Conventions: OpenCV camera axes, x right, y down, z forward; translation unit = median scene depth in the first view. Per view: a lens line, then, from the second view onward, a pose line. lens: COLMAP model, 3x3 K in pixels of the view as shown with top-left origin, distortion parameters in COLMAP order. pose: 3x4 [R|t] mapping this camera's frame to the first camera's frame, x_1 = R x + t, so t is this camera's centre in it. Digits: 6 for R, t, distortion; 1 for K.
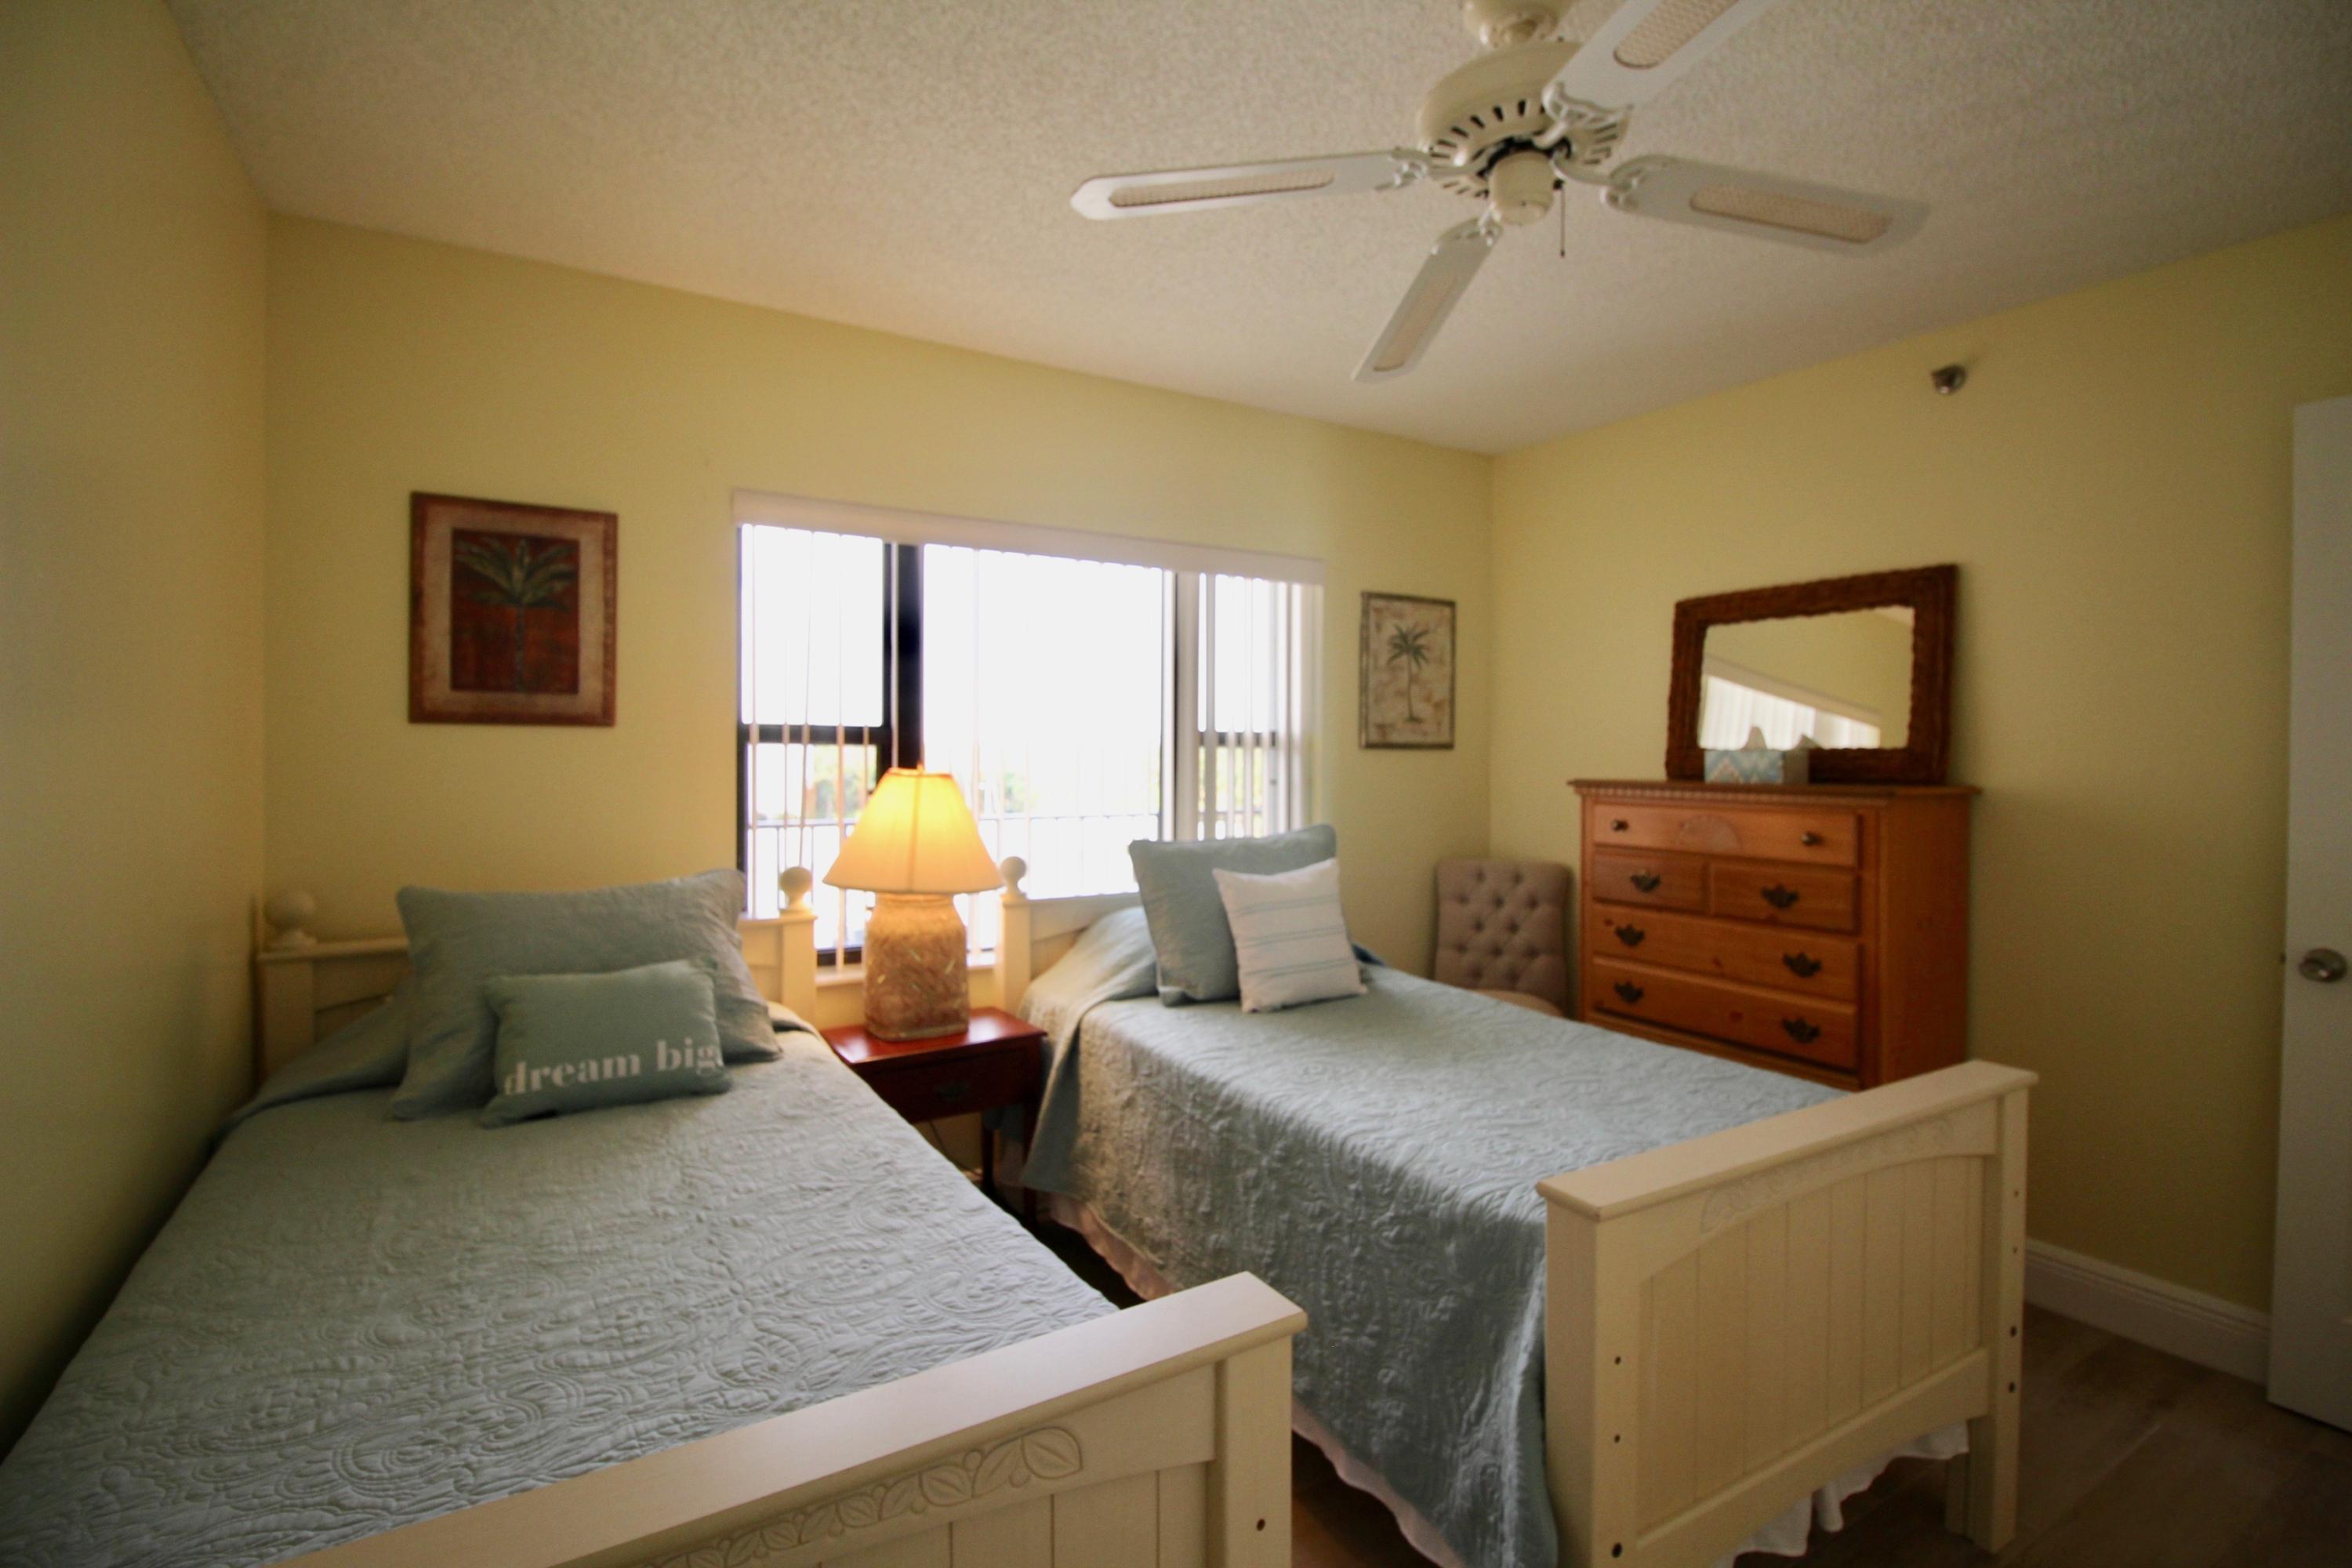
lens RADIAL K [[1088.3, 0, 1175.2], [0, 1088.3, 755.6], [0, 0, 1]] dist [-0.004663, -0.001020]
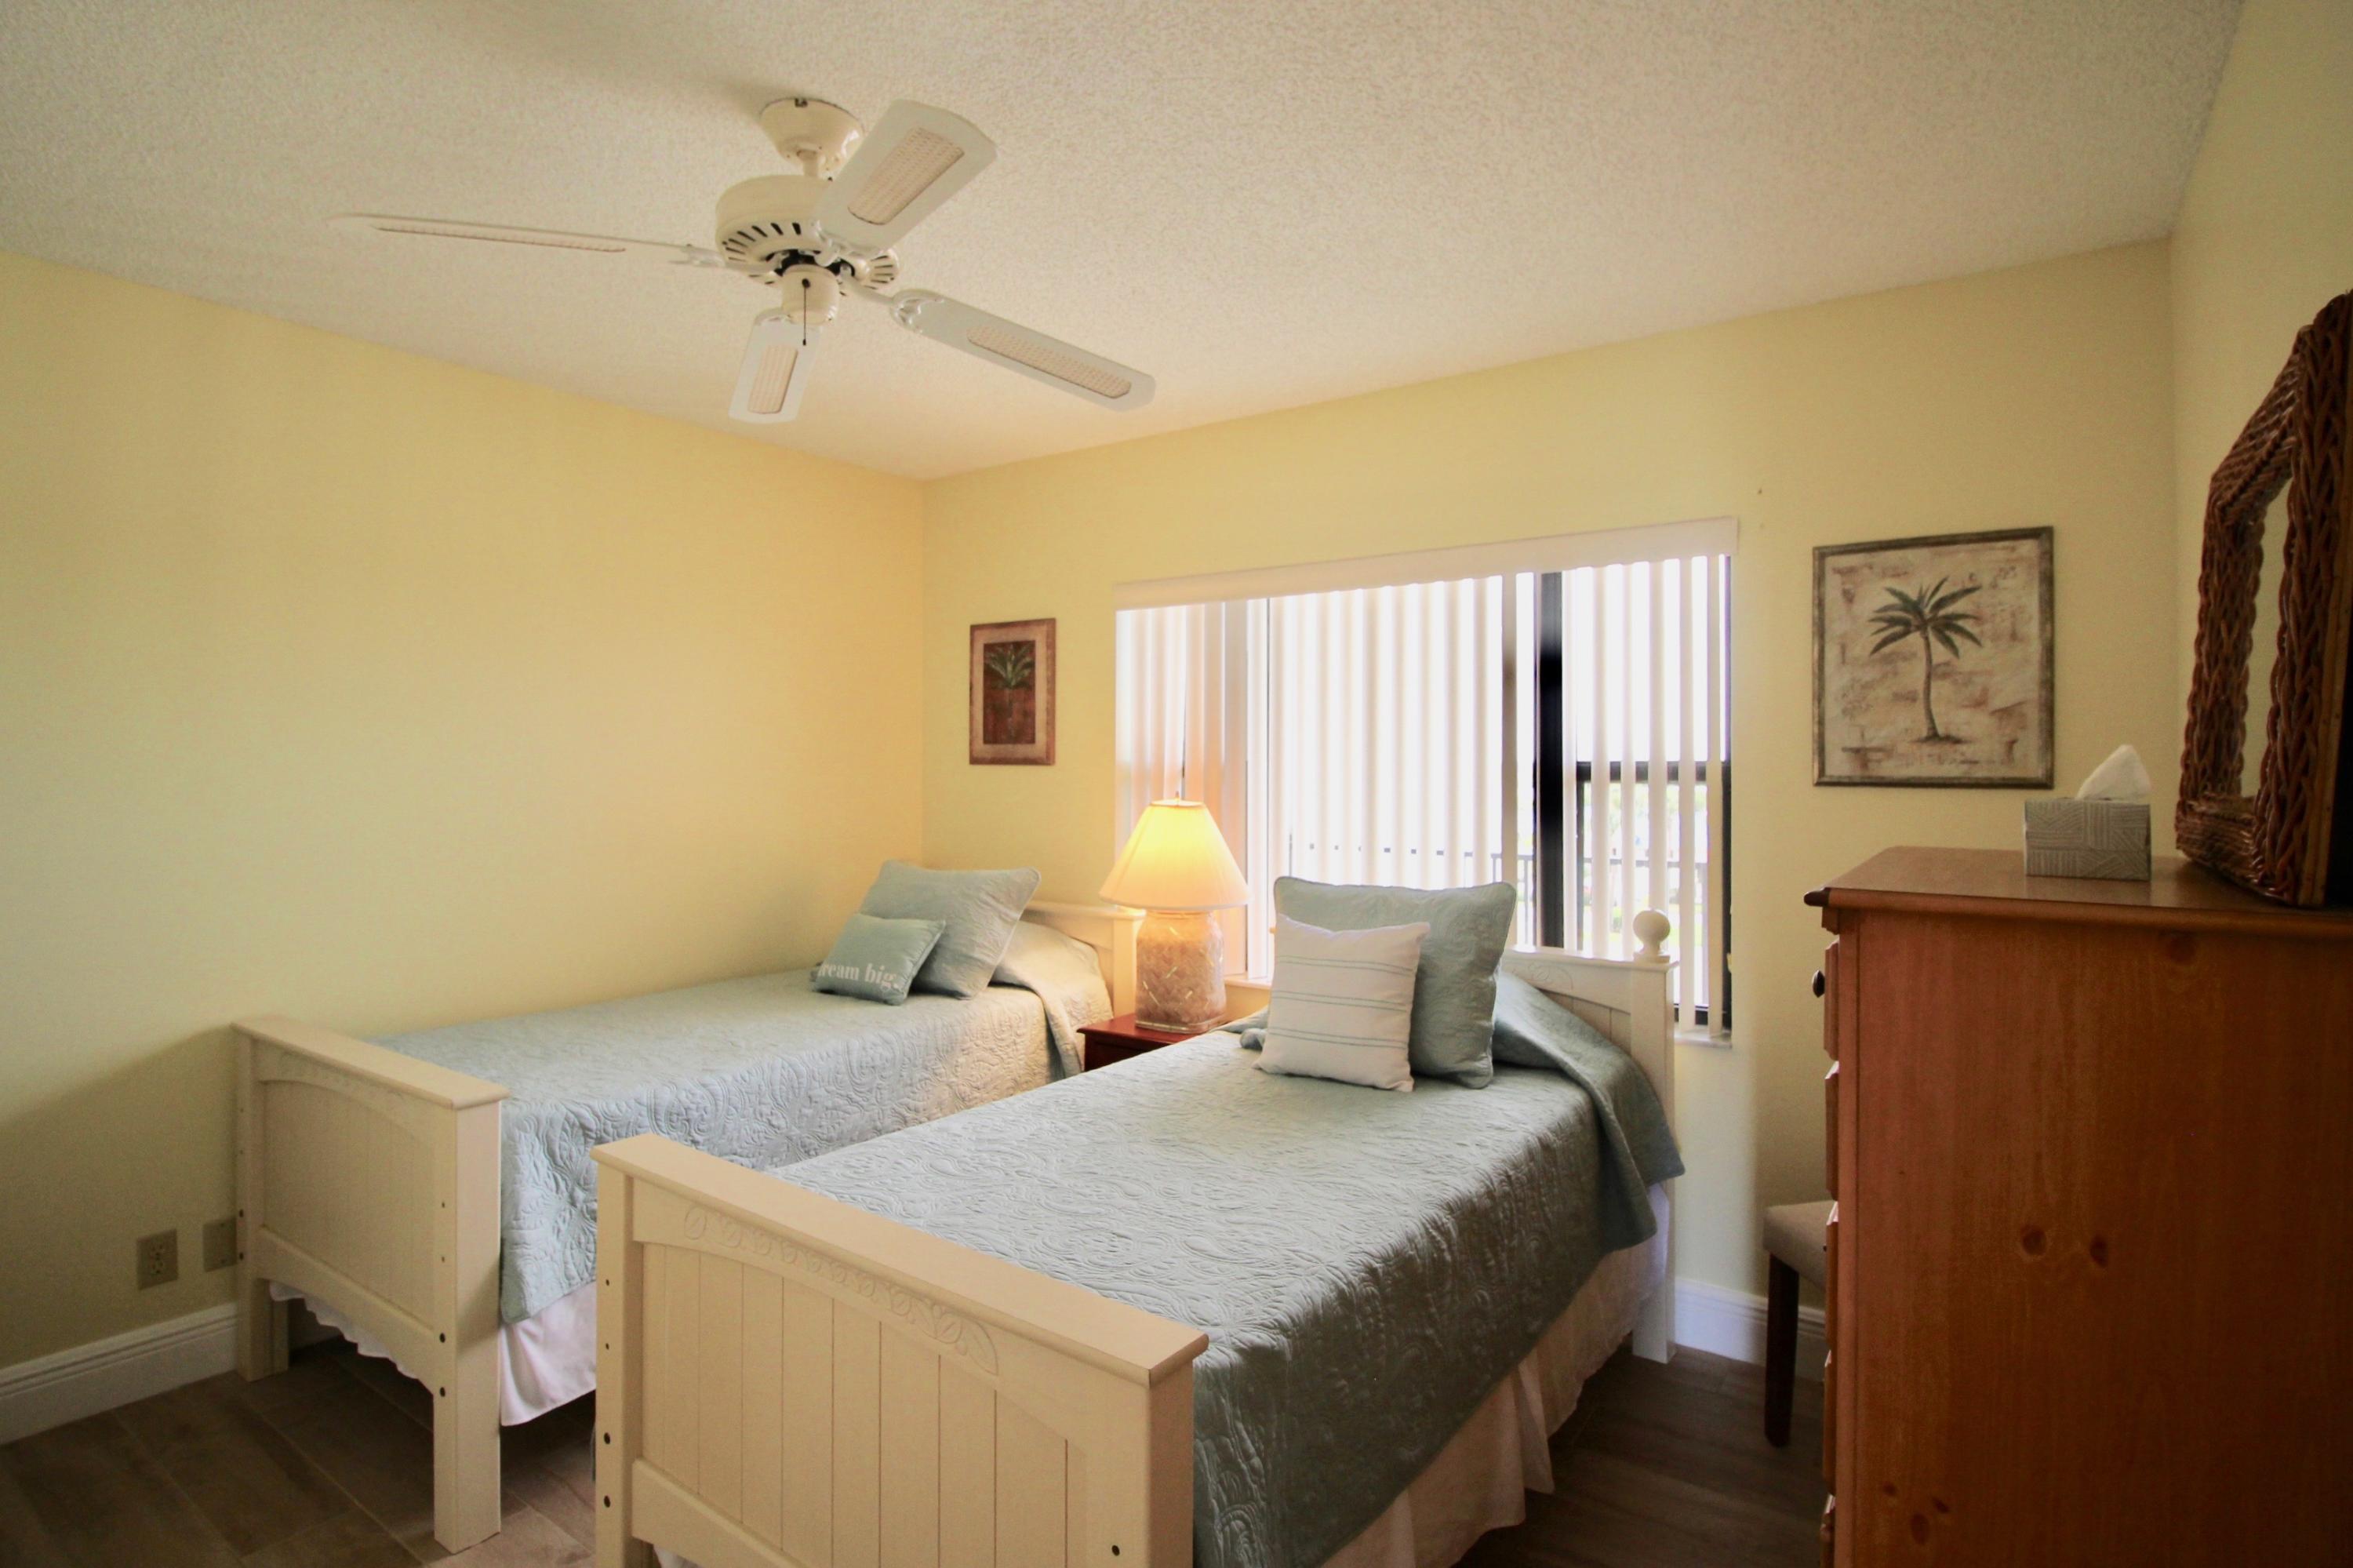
lens RADIAL K [[1088.8, 0, 1175.7], [0, 1088.8, 755.6], [0, 0, 1]] dist [-0.004663, -0.001020]
pose [[0.431103, -0.022671, -0.902018, 0.717297], [-0.017187, 0.999297, -0.033330, 0.004201], [0.902139, 0.029871, 0.430410, 0.446145]]
